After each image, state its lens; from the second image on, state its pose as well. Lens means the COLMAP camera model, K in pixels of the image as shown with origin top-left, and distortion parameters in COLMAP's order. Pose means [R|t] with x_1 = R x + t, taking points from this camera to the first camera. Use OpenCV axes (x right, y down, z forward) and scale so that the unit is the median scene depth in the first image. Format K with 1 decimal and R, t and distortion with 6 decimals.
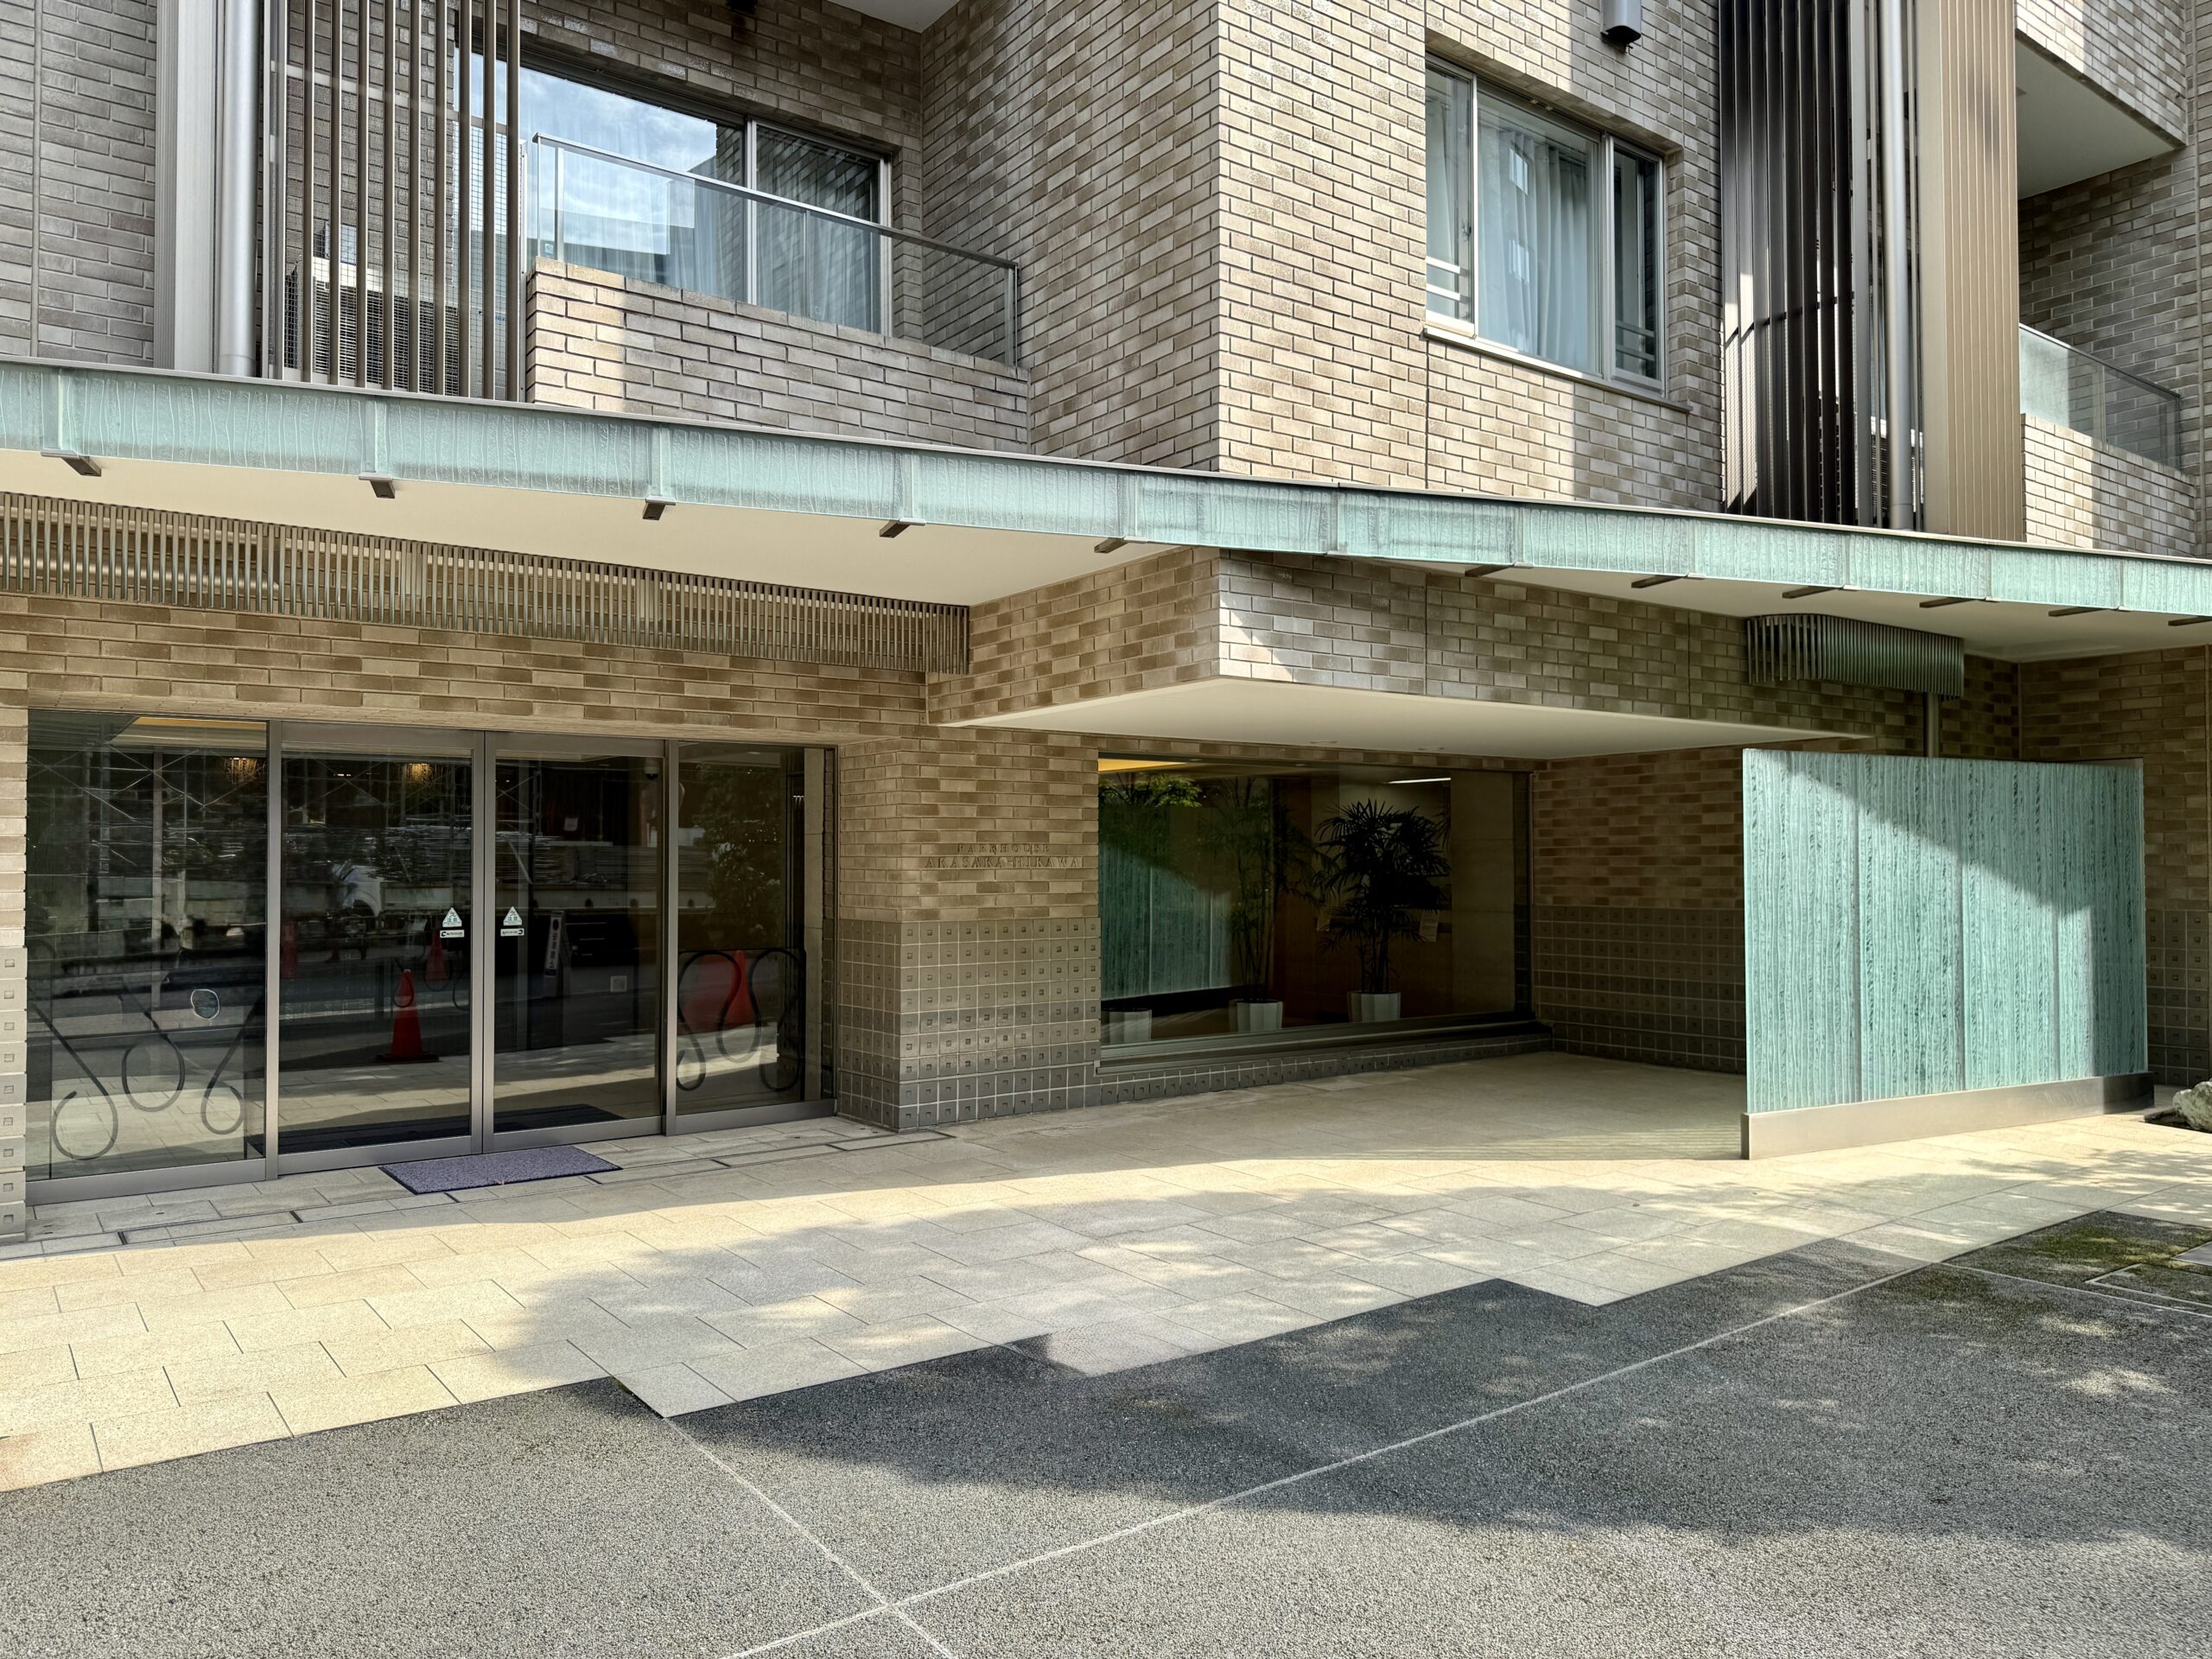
lens RADIAL K [[1539.3, 0, 1106.0], [0, 1539.3, 829.5], [0, 0, 1]] dist [0.085955, -0.092685]
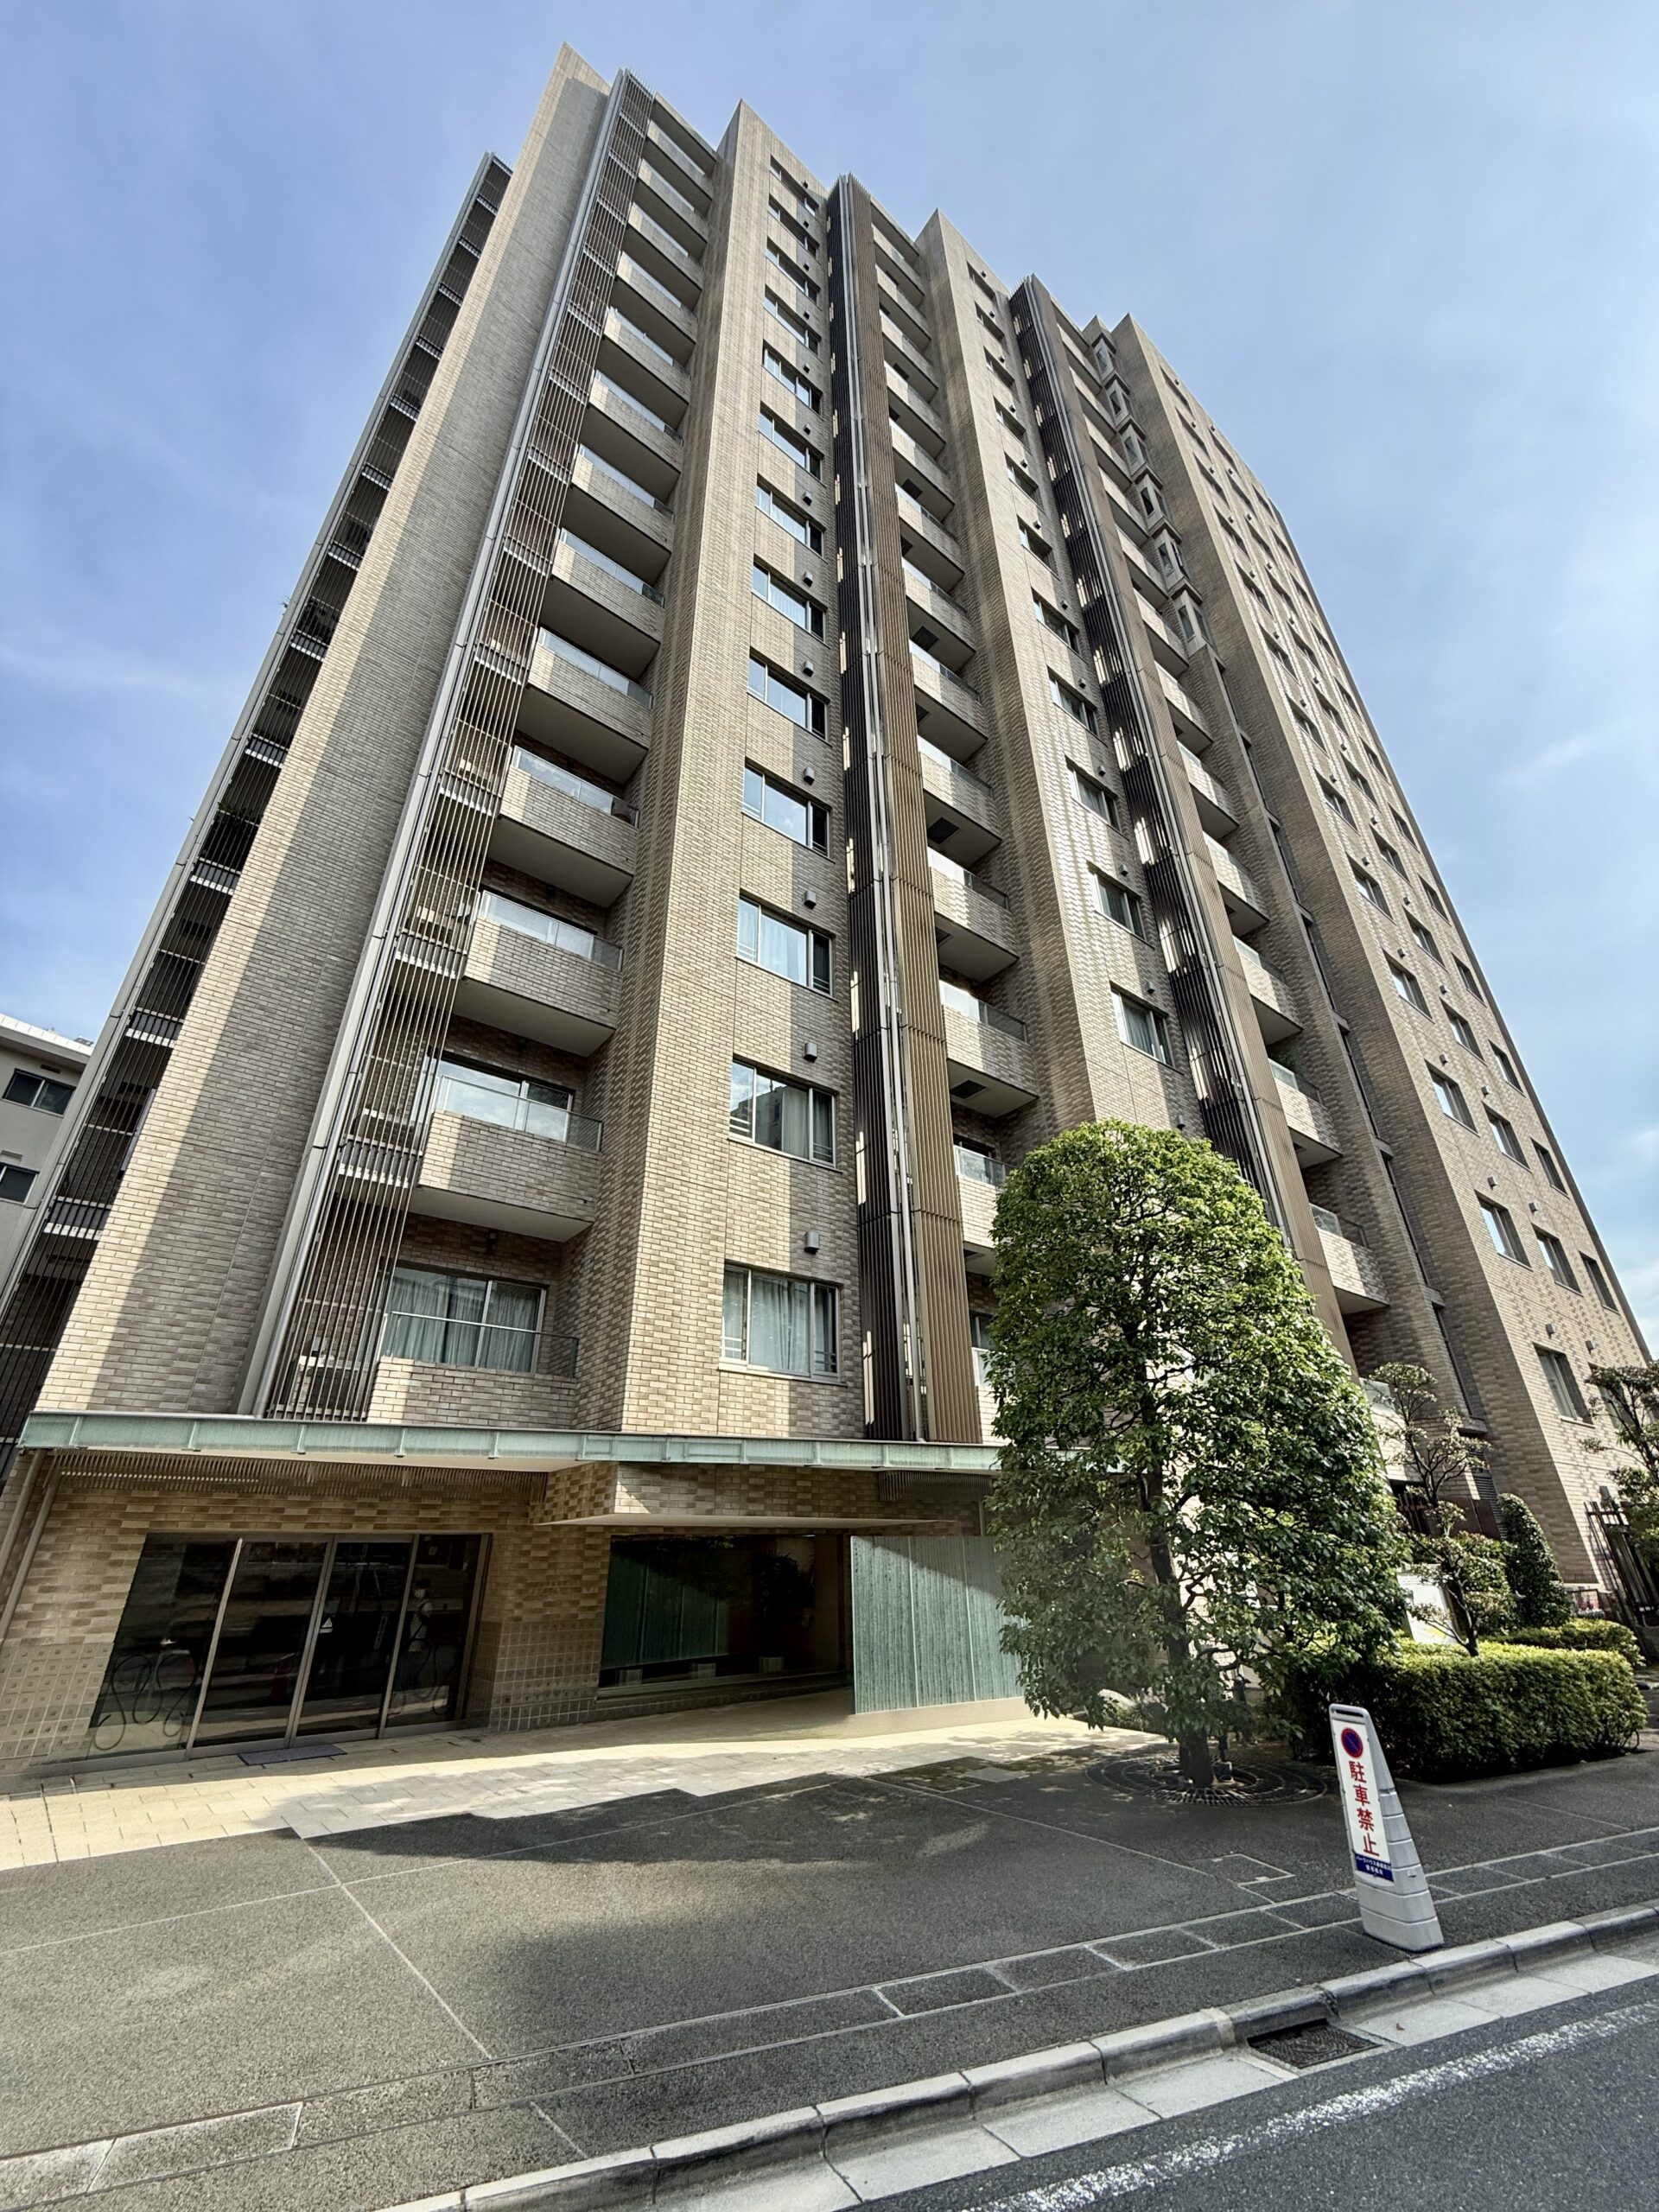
lens RADIAL K [[887.0, 0, 829.5], [0, 887.0, 1106.0], [0, 0, 1]] dist [0.011228, 0.000213]
pose [[0.999357, 0.006475, 0.035262, 0.311197], [0.009667, 0.898466, -0.438937, -0.044599], [-0.034524, 0.438995, 0.897826, -0.546846]]
